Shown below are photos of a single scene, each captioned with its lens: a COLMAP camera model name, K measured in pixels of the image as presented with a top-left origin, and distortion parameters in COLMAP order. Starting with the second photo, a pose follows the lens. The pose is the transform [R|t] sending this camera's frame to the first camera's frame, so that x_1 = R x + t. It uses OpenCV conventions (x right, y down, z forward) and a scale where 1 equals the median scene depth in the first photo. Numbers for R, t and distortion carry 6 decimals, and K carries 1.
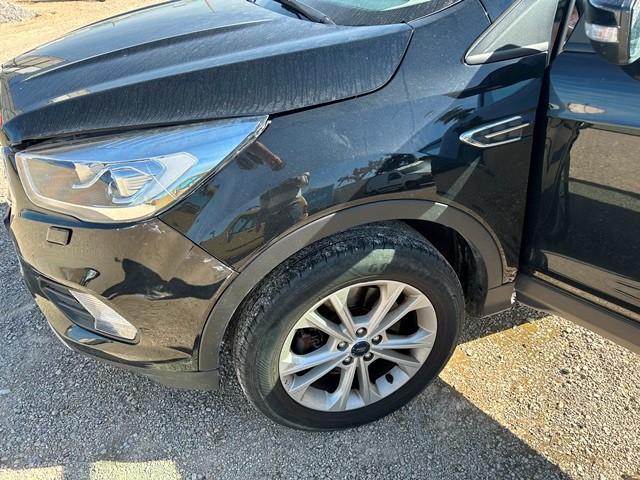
lens RADIAL K [[485.8, 0, 320.0], [0, 485.8, 240.0], [0, 0, 1]] dist [0.082510, -0.093088]
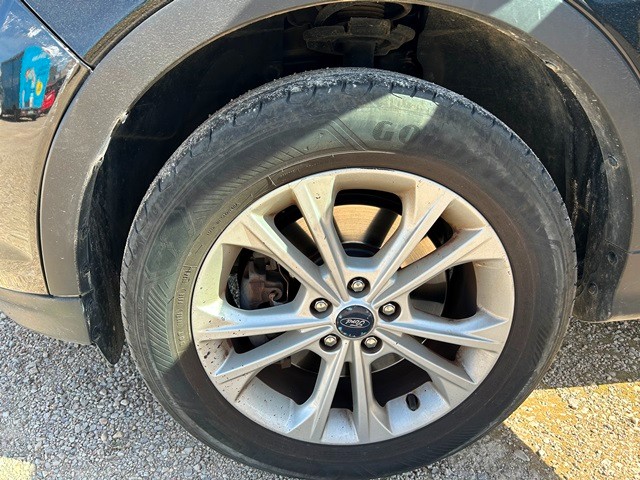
lens RADIAL K [[485.8, 0, 320.0], [0, 485.8, 240.0], [0, 0, 1]] dist [0.082510, -0.093088]
pose [[0.970081, 0.133137, -0.203019, 0.141856], [-0.158974, 0.980359, -0.116716, 0.204396], [0.183492, 0.145499, 0.972194, 0.466423]]
